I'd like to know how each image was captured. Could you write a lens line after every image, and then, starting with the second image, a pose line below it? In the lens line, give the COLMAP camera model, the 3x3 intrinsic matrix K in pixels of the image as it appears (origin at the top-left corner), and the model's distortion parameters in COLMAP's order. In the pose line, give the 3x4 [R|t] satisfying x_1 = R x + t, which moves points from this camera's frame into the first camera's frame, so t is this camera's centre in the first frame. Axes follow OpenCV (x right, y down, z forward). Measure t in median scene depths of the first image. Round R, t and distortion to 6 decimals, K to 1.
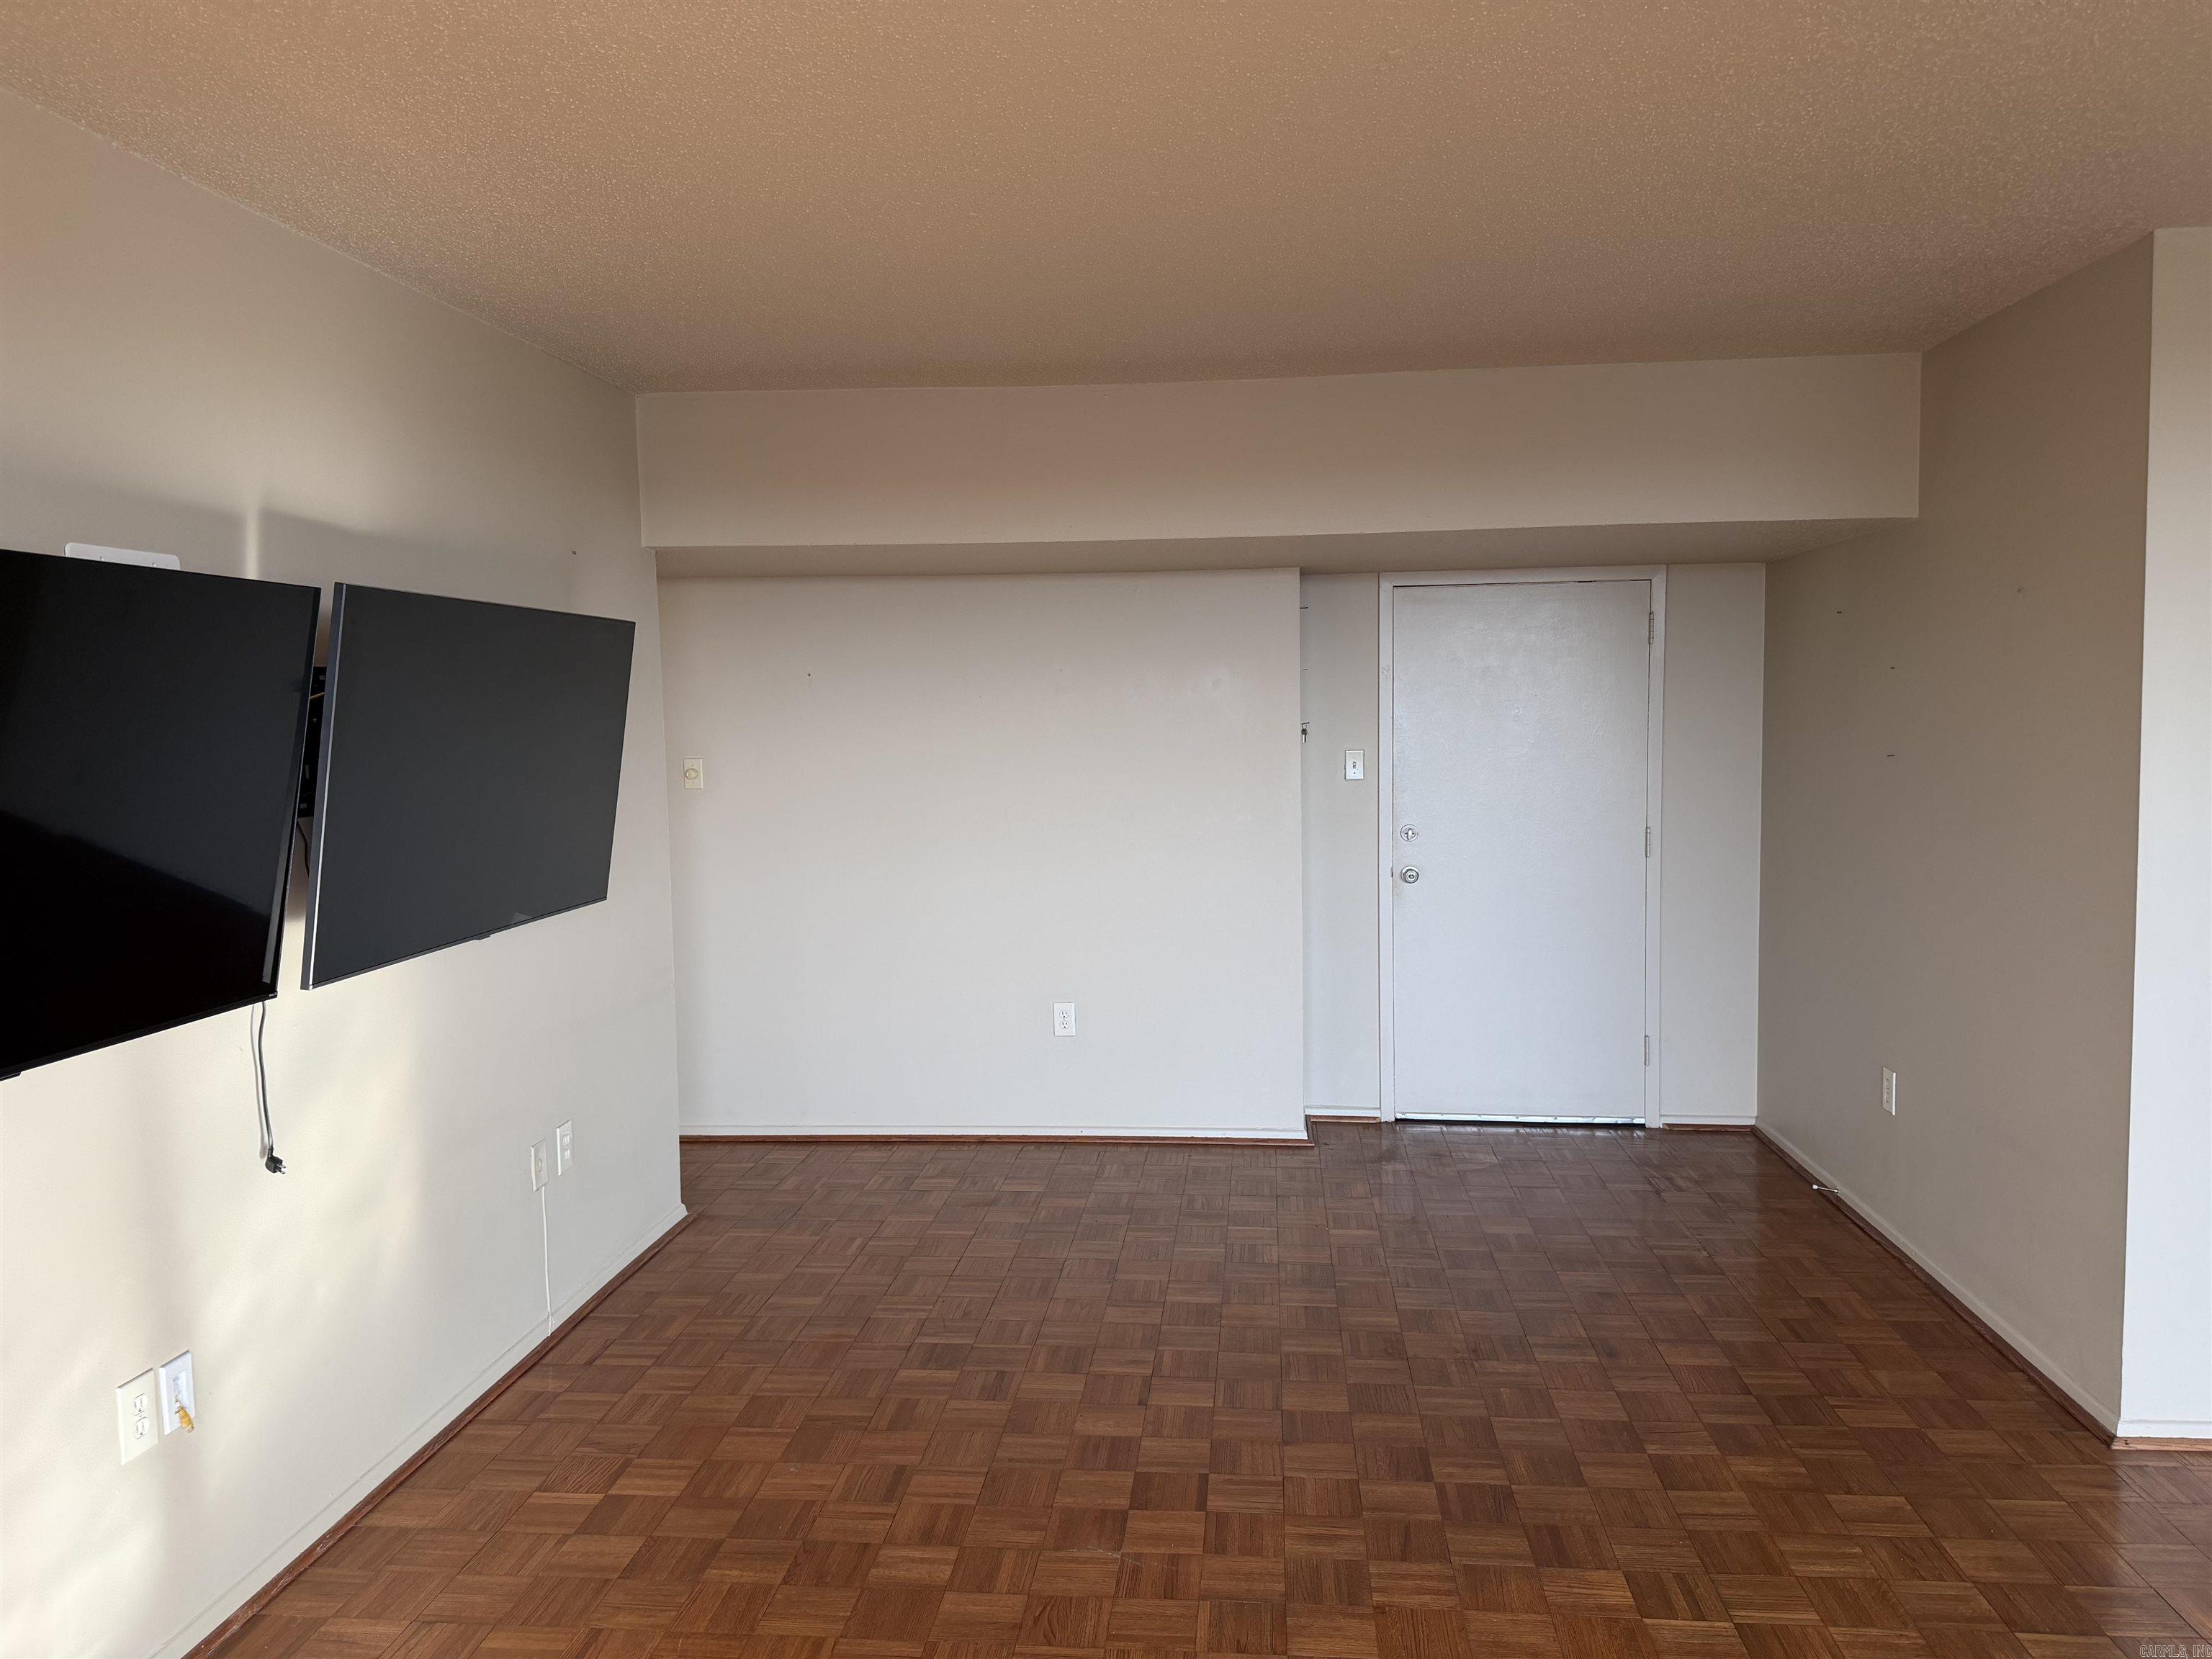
lens RADIAL K [[1556.7, 0, 1108.2], [0, 1556.7, 838.4], [0, 0, 1]] dist [0.023750, -0.006162]
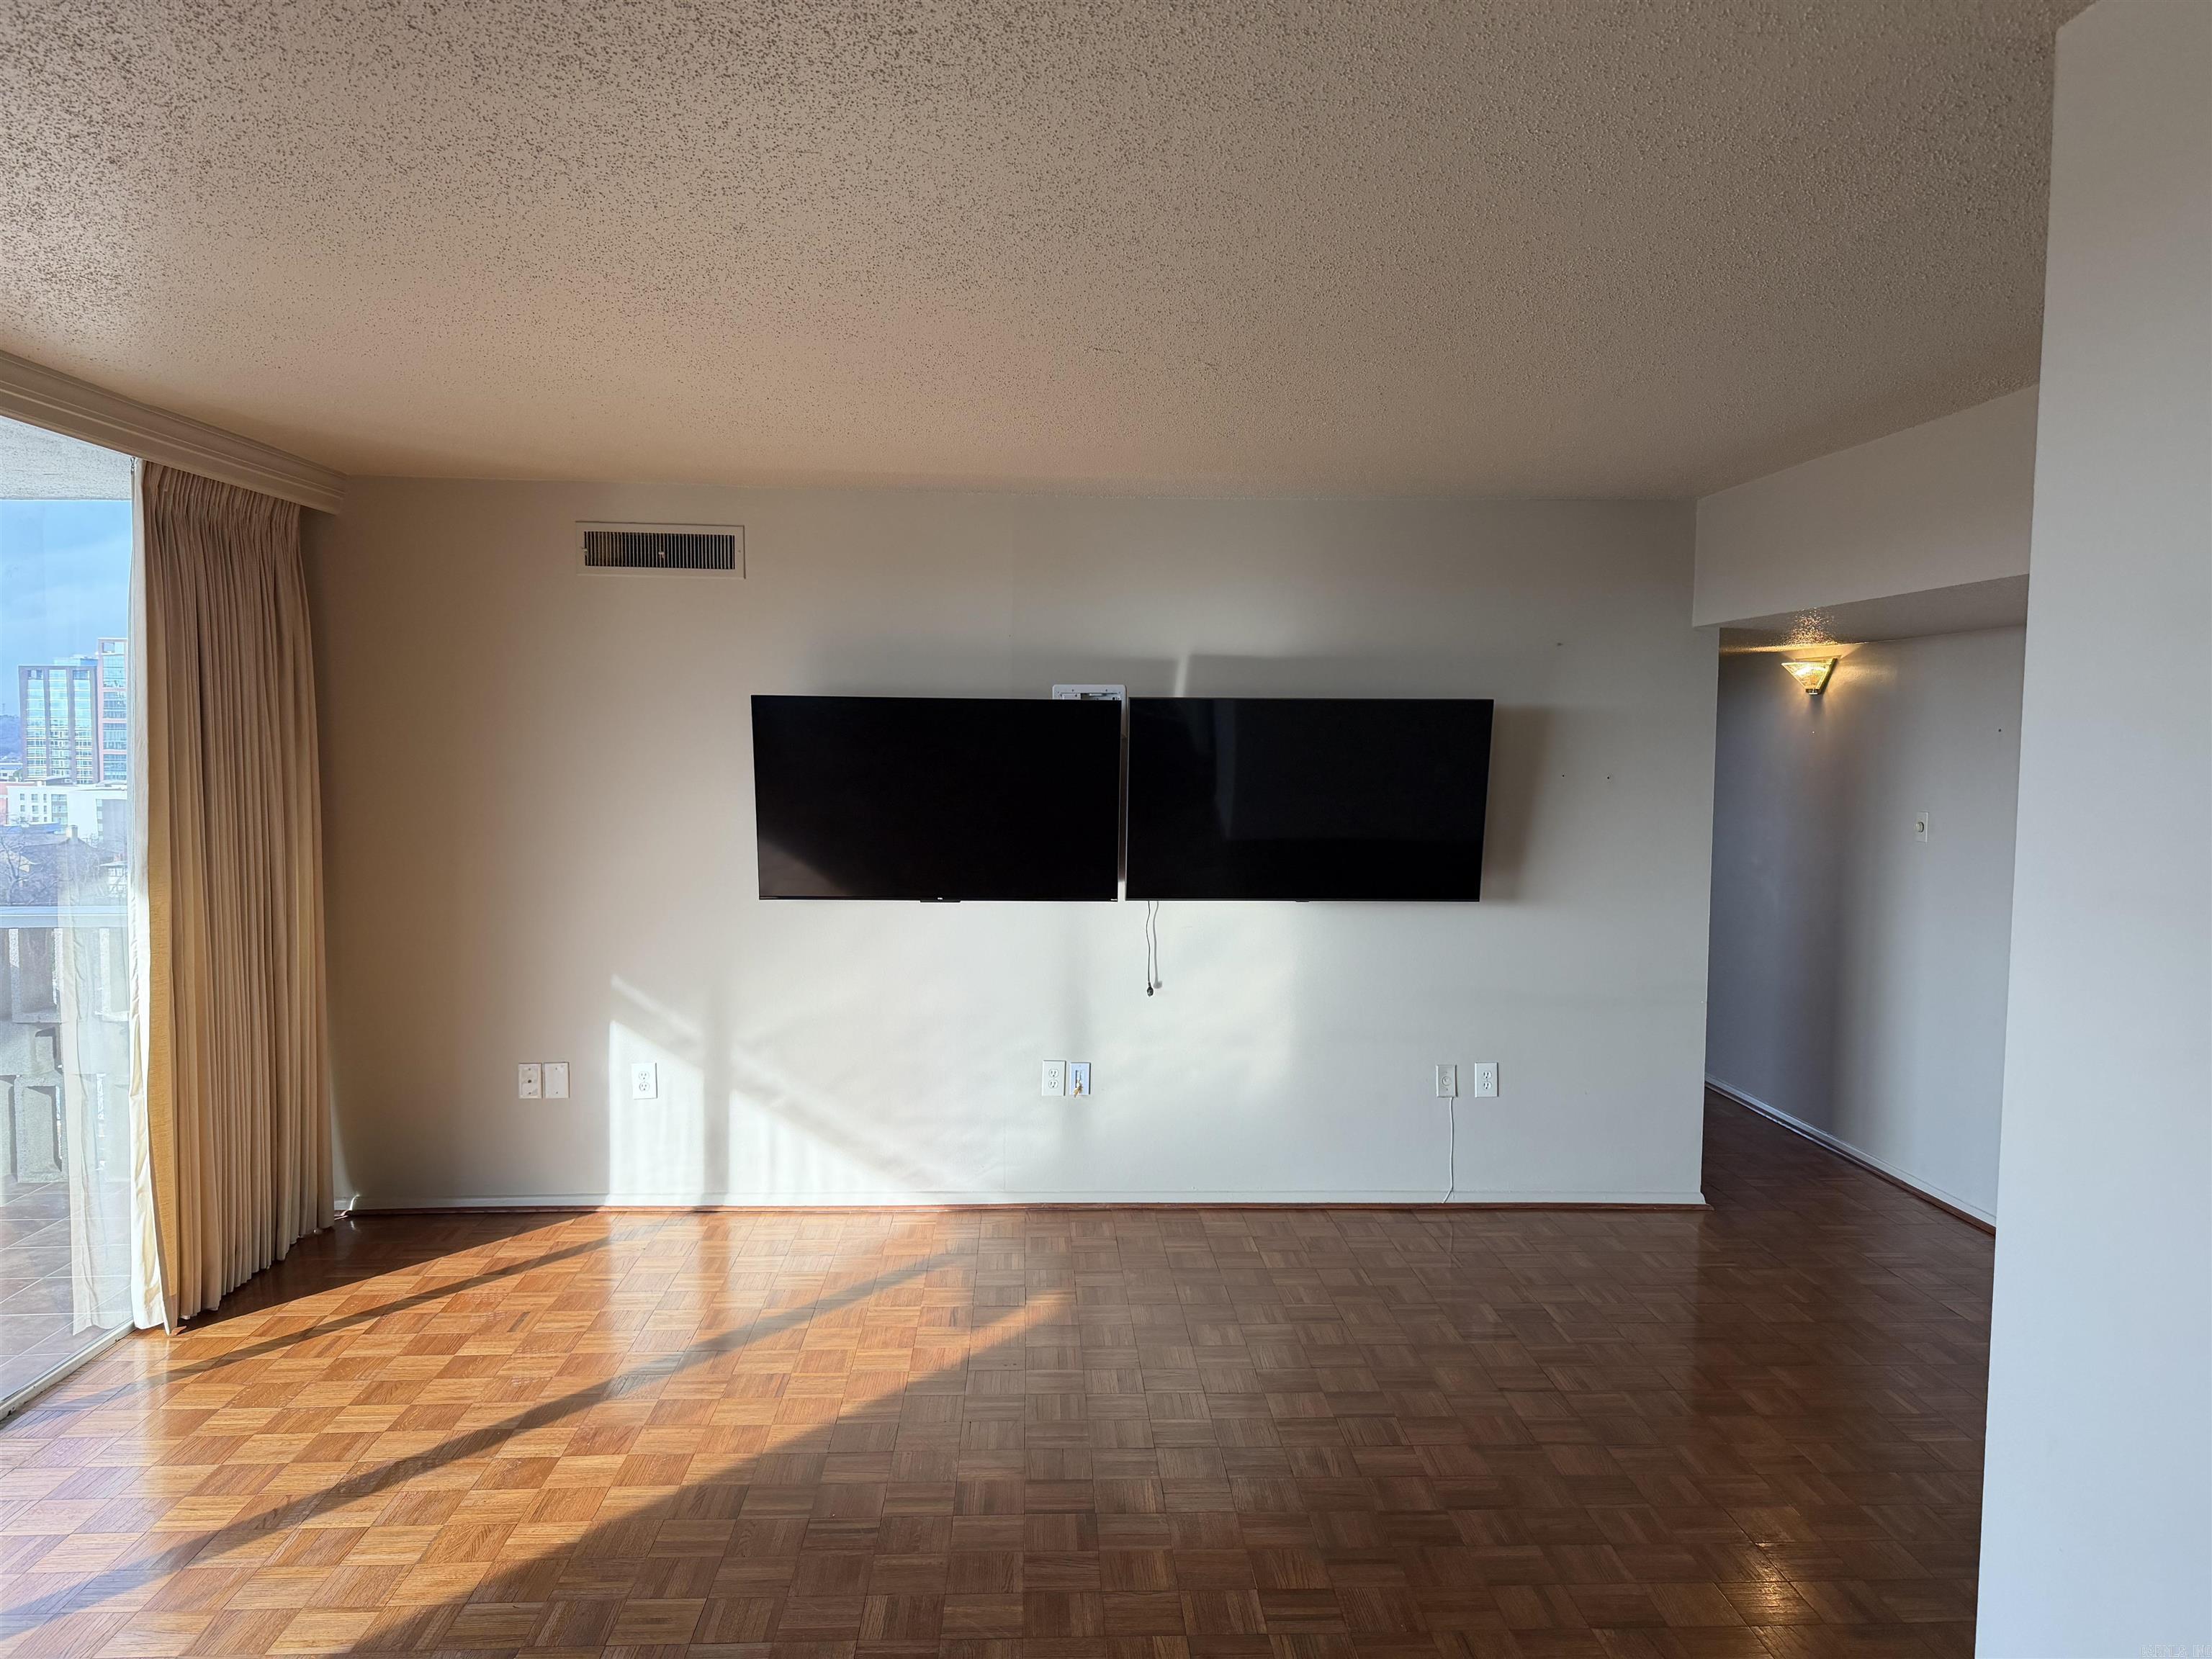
lens RADIAL K [[1556.7, 0, 1108.2], [0, 1556.7, 828.8], [0, 0, 1]] dist [0.023750, -0.006162]
pose [[0.133304, 0.068315, -0.988718, 1.208147], [-0.094077, 0.993989, 0.055995, -0.087395], [0.986600, 0.085551, 0.138929, 0.591445]]
